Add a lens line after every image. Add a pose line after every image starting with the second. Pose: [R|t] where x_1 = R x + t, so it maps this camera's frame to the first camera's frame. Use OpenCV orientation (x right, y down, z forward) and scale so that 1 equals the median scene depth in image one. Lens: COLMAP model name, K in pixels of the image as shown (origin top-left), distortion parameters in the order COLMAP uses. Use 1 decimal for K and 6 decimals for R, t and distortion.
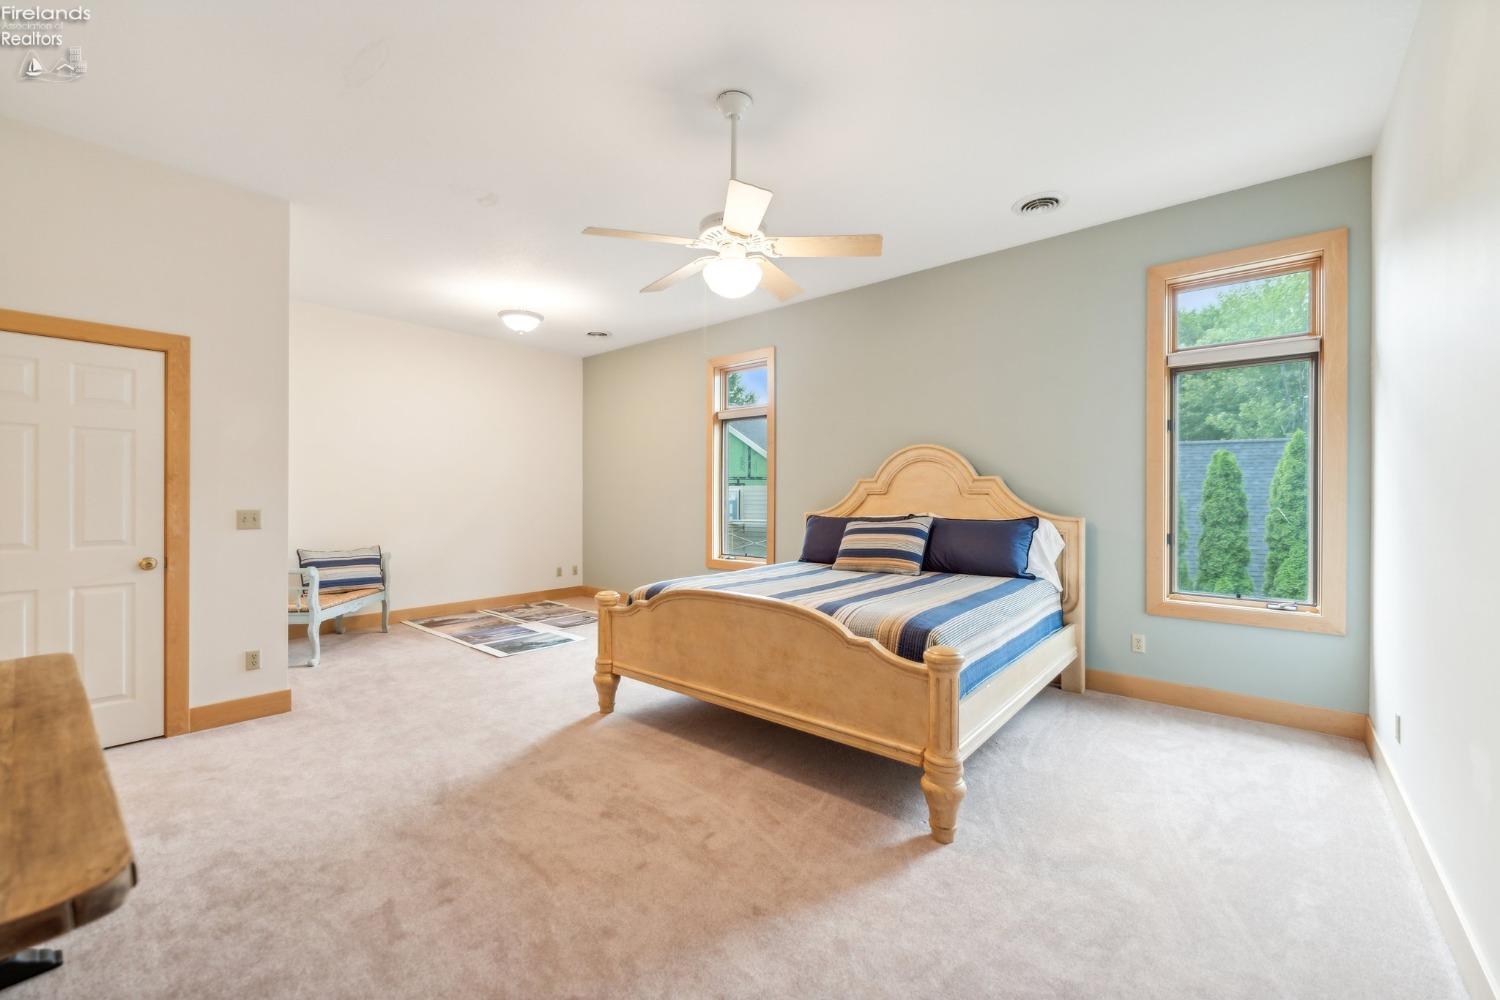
lens RADIAL K [[603.0, 0, 737.5], [0, 603.0, 498.1], [0, 0, 1]] dist [-0.003036, 0.001027]
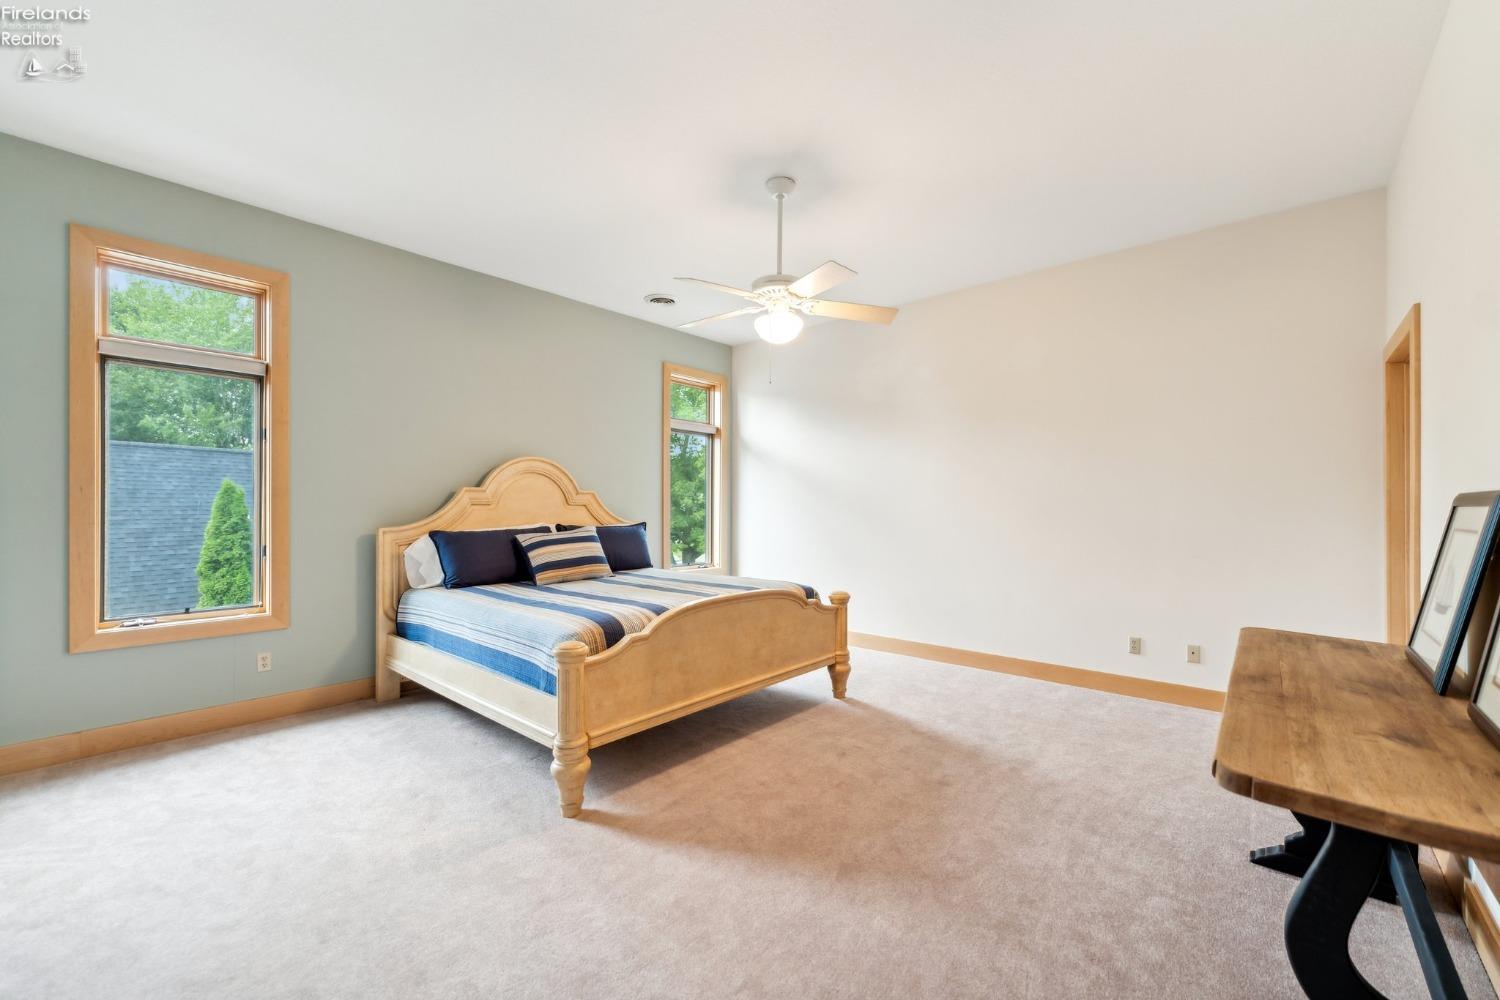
lens RADIAL K [[603.0, 0, 743.1], [0, 603.0, 503.1], [0, 0, 1]] dist [-0.003036, 0.001027]
pose [[0.003308, 0.008095, 0.999962, -0.278782], [0.000289, 0.999967, -0.008096, -0.000365], [-0.999994, 0.000316, 0.003305, 0.242779]]
